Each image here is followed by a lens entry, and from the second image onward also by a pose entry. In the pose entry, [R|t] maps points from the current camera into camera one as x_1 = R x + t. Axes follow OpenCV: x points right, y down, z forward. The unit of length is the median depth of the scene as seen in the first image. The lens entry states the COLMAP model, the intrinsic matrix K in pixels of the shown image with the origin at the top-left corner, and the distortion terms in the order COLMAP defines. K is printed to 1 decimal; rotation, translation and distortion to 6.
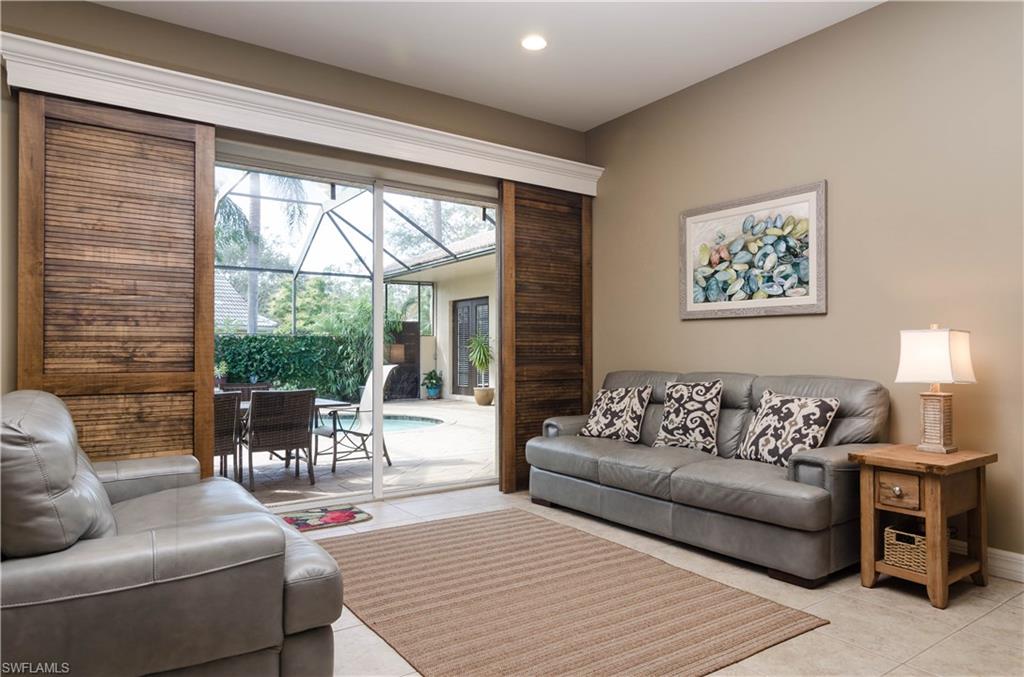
lens RADIAL K [[641.7, 0, 514.3], [0, 641.7, 347.1], [0, 0, 1]] dist [0.006907, 0.000016]
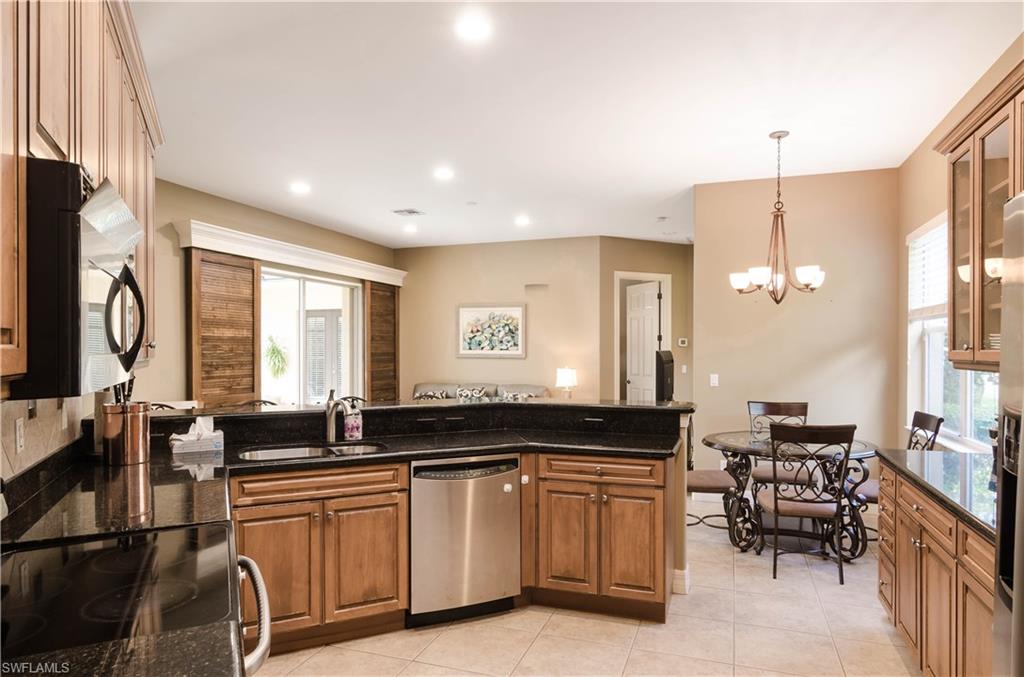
lens RADIAL K [[641.7, 0, 511.6], [0, 641.7, 344.8], [0, 0, 1]] dist [0.006907, 0.000016]
pose [[0.814874, 0.004592, 0.579621, -0.840500], [-0.007204, 0.999972, 0.002206, -0.095642], [-0.579594, -0.005973, 0.814884, -0.824356]]
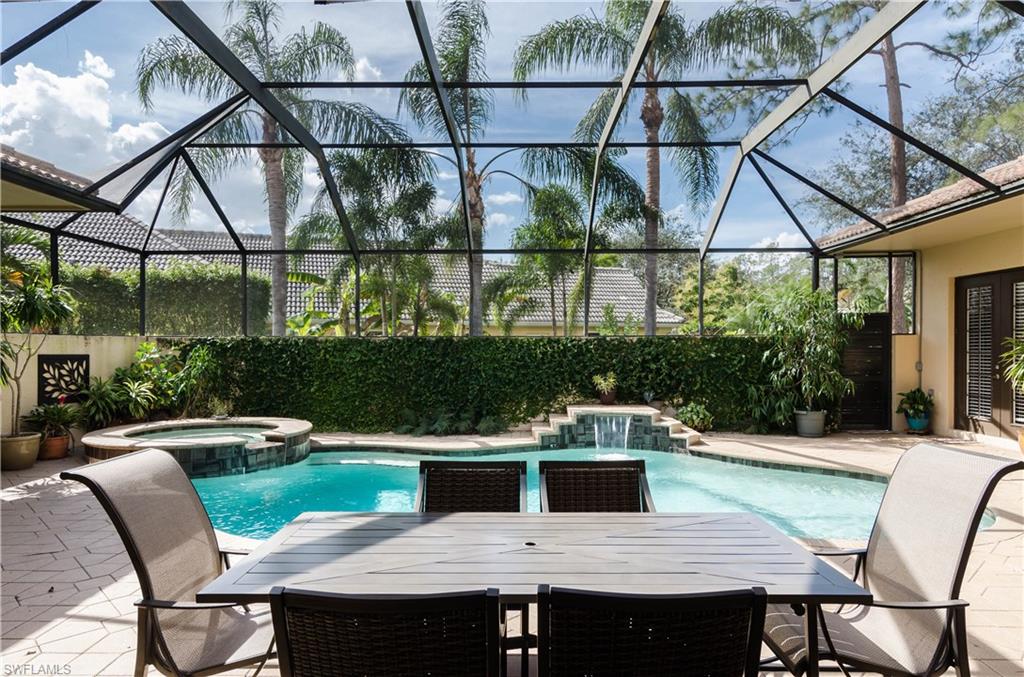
lens RADIAL K [[641.7, 0, 515.1], [0, 641.7, 337.5], [0, 0, 1]] dist [0.006907, 0.000016]
pose [[0.816035, -0.005500, -0.577977, -0.087140], [0.003185, 0.999982, -0.005018, -0.013734], [0.577994, 0.002254, 0.816038, 0.263572]]
